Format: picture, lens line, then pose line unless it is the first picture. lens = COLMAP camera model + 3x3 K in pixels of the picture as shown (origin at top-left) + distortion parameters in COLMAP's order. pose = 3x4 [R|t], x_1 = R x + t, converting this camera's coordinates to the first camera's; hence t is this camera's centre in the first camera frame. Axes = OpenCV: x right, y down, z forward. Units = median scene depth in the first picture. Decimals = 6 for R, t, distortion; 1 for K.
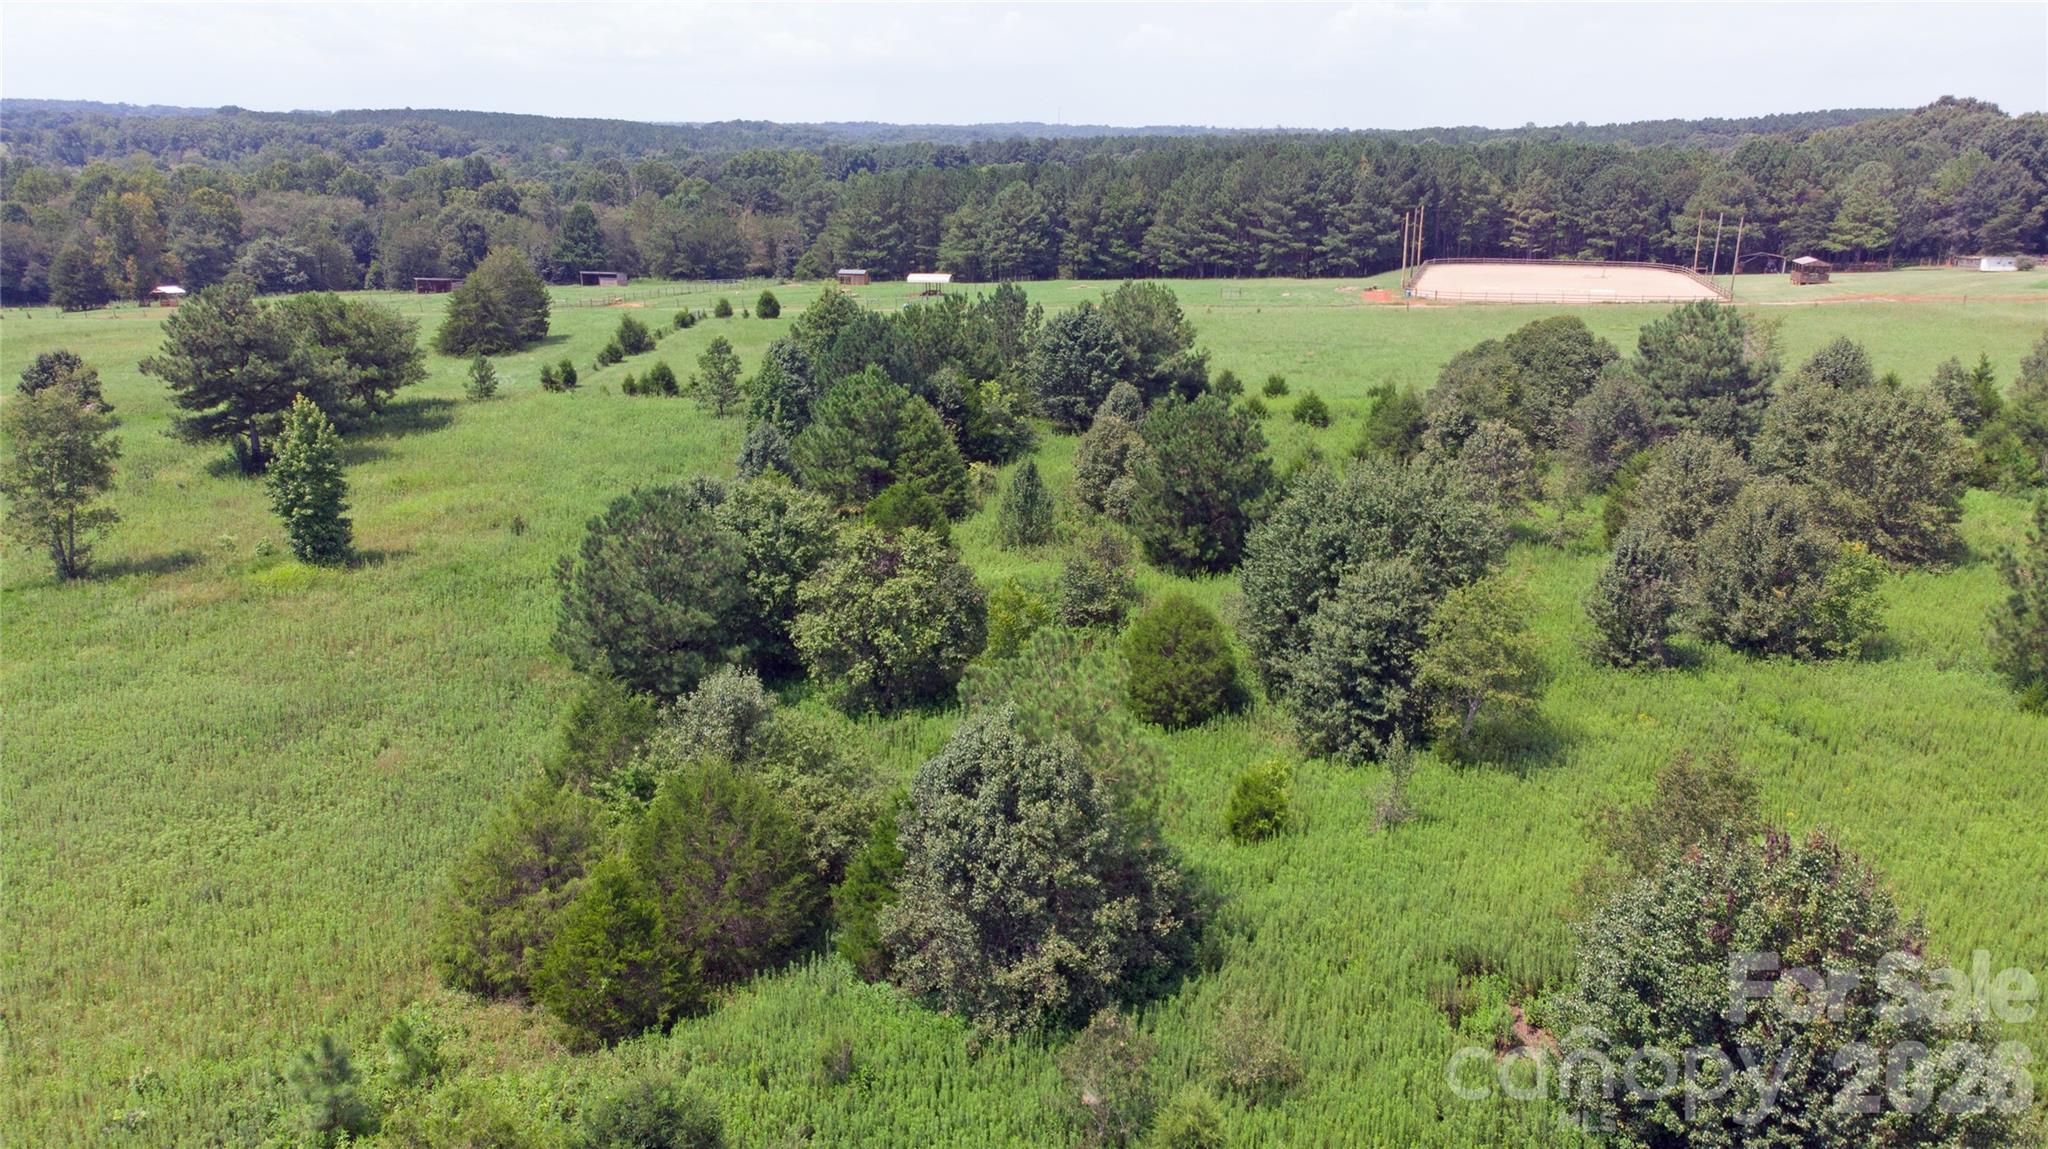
lens RADIAL K [[1506.4, 0, 1039.0], [0, 1506.4, 577.6], [0, 0, 1]] dist [0.016528, 0.038320]
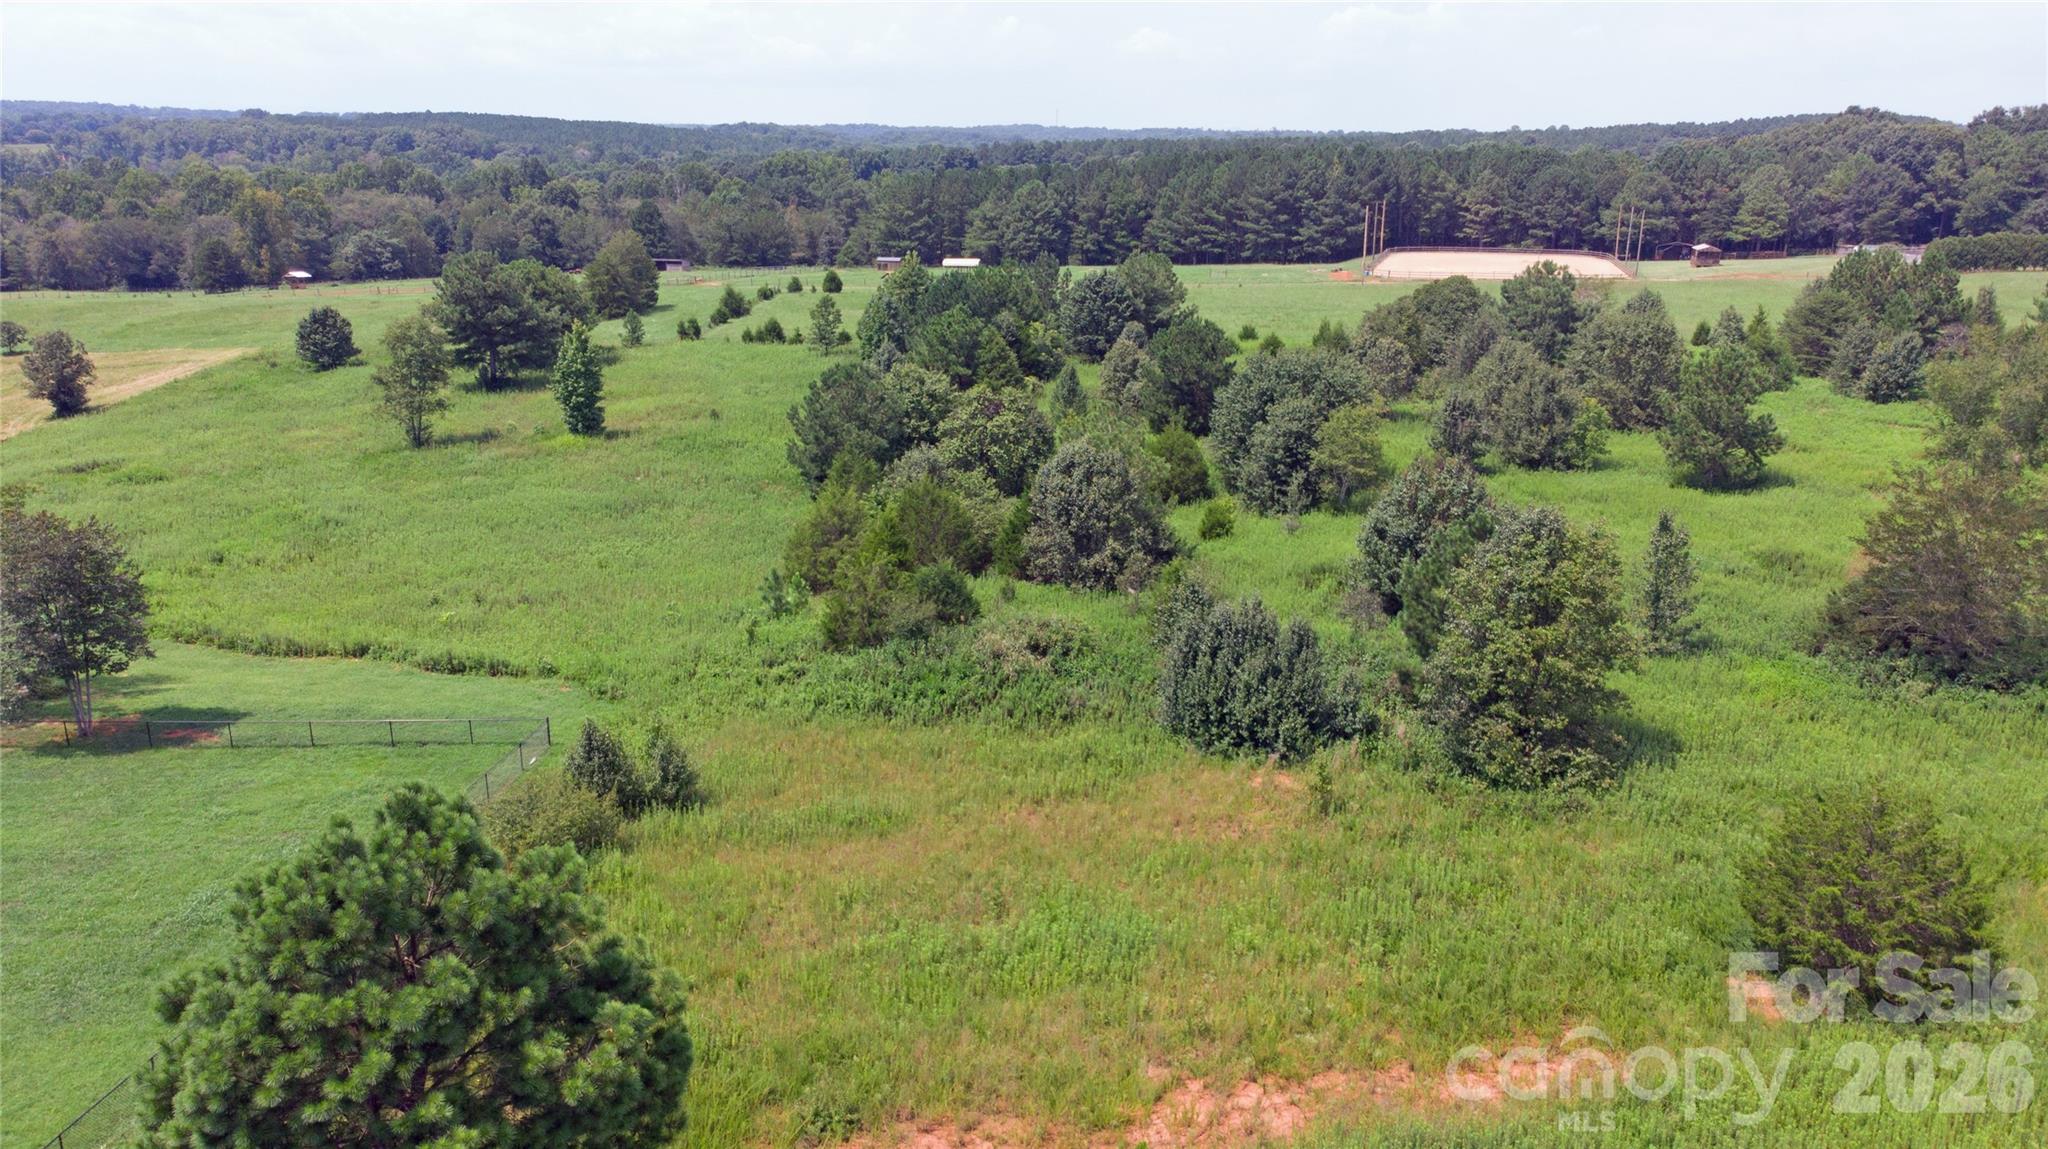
lens RADIAL K [[1488.4, 0, 1034.7], [0, 1488.4, 574.3], [0, 0, 1]] dist [0.014216, 0.042181]
pose [[0.999998, 0.001098, -0.001373, -0.030457], [-0.001098, 0.999999, 0.000087, 0.095152], [0.001373, -0.000086, 0.999999, -0.341727]]
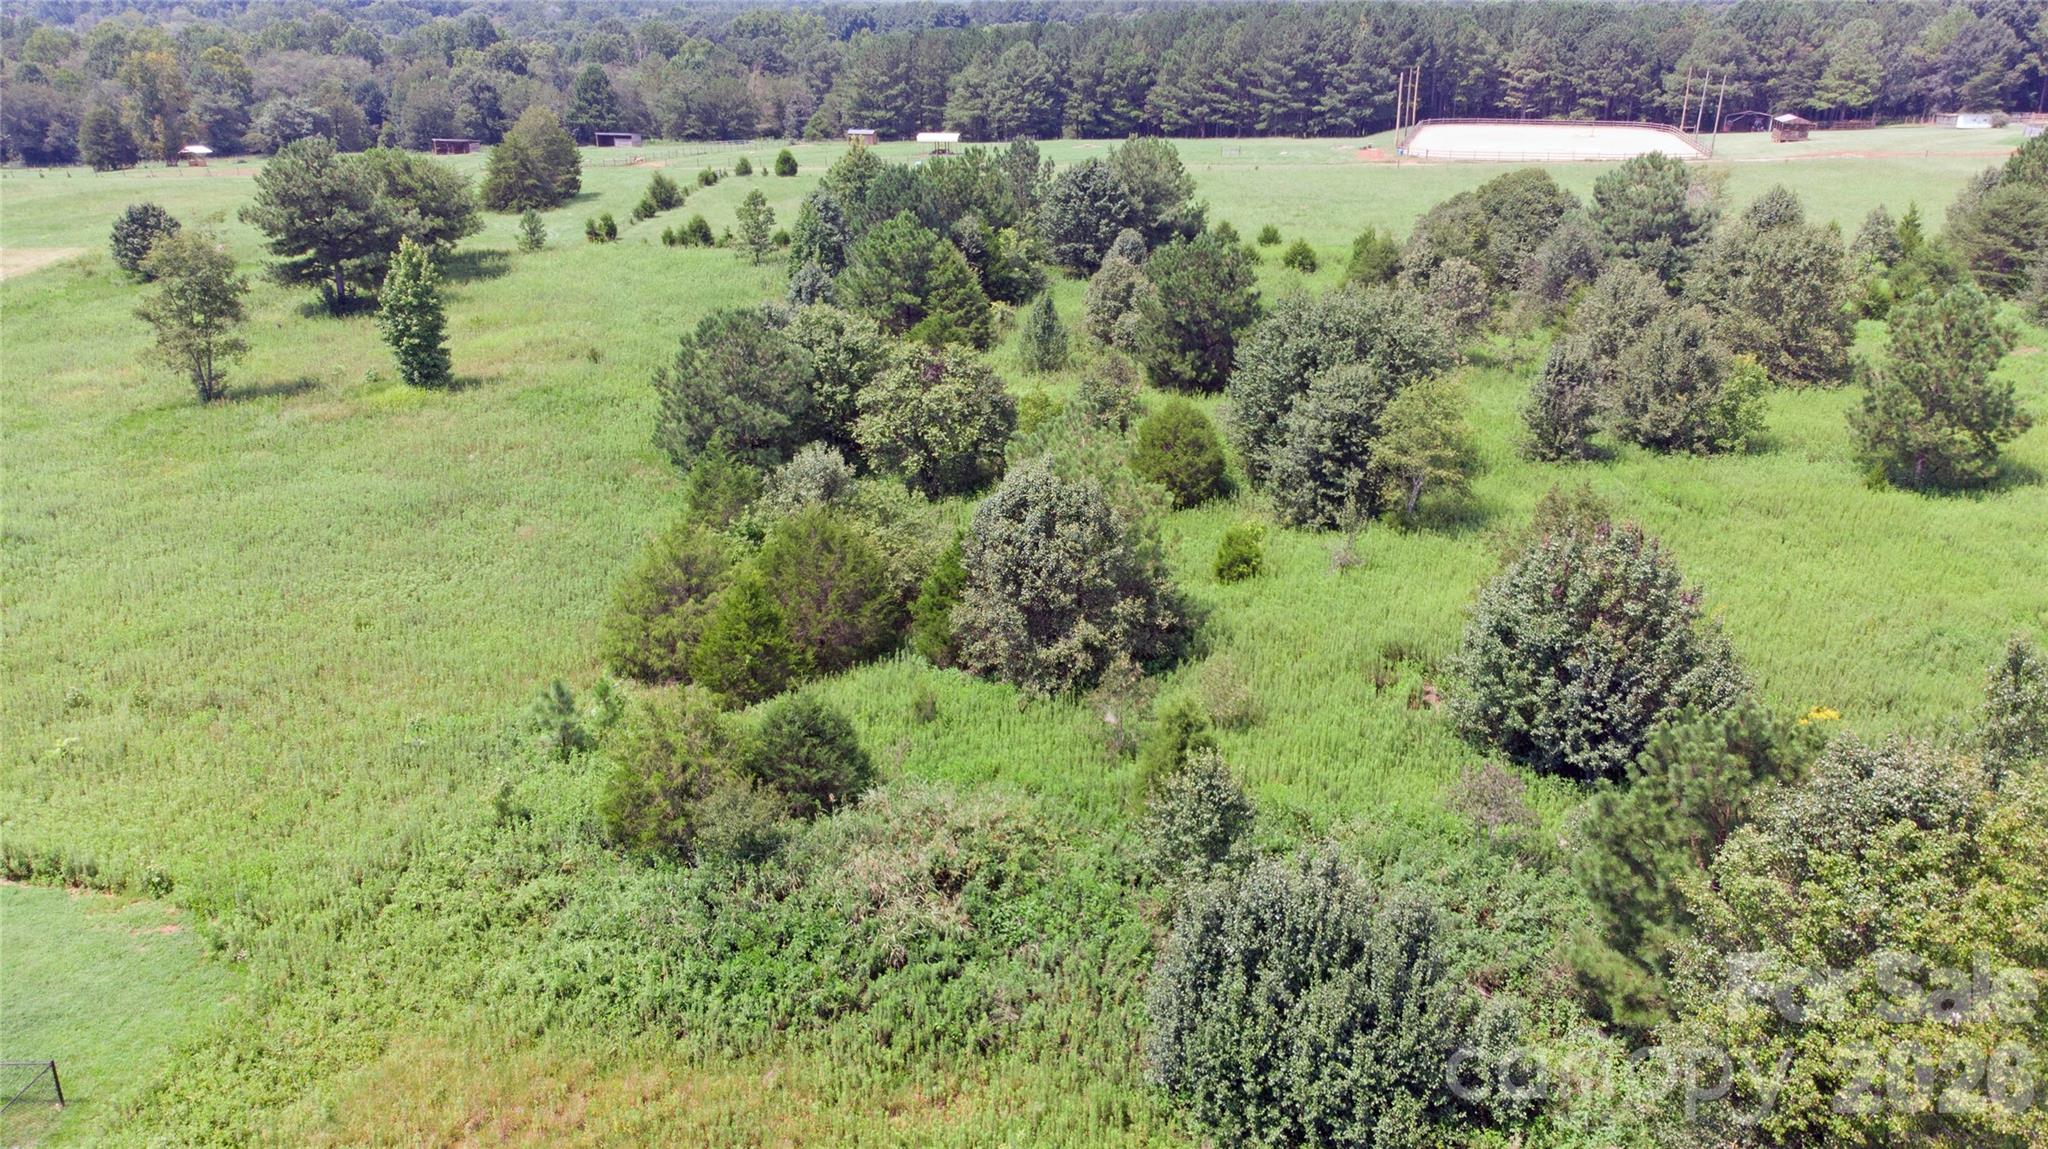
lens RADIAL K [[1503.0, 0, 1035.5], [0, 1503.0, 578.4], [0, 0, 1]] dist [-0.004203, 0.078779]
pose [[0.999998, -0.000375, -0.001880, -0.009861], [0.000536, 0.996256, 0.086446, 0.027910], [0.001840, -0.086447, 0.996255, -0.111155]]
